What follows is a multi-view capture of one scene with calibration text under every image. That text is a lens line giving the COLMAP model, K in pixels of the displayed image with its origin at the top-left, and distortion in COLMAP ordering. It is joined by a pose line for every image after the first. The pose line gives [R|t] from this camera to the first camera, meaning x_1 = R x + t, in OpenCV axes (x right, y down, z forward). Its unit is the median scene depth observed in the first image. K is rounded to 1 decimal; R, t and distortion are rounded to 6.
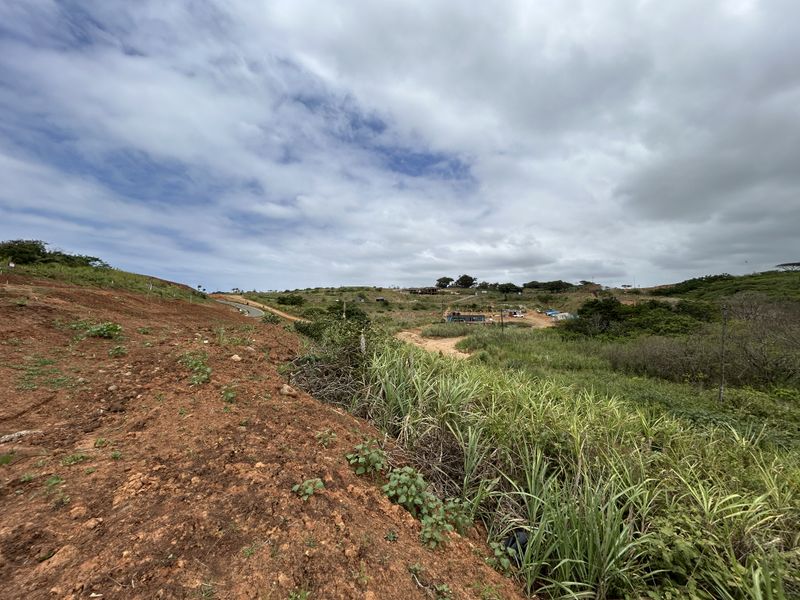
lens RADIAL K [[321.0, 0, 397.8], [0, 321.0, 299.8], [0, 0, 1]] dist [0.003632, -0.000302]
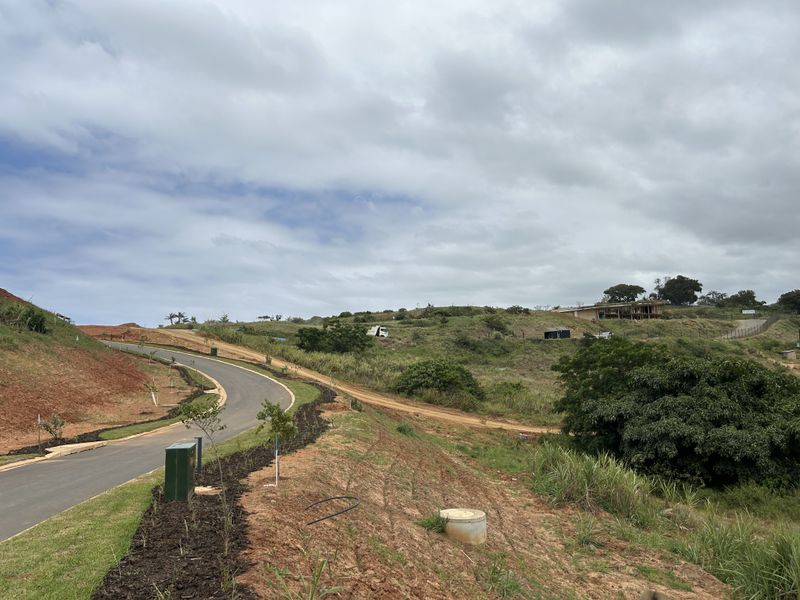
lens RADIAL K [[595.1, 0, 401.0], [0, 595.1, 299.8], [0, 0, 1]] dist [0.044755, -0.032593]
pose [[0.993009, -0.035056, -0.112717, -0.174623], [0.027136, 0.997103, -0.071054, 0.006261], [0.114881, 0.067499, 0.991083, 0.354749]]
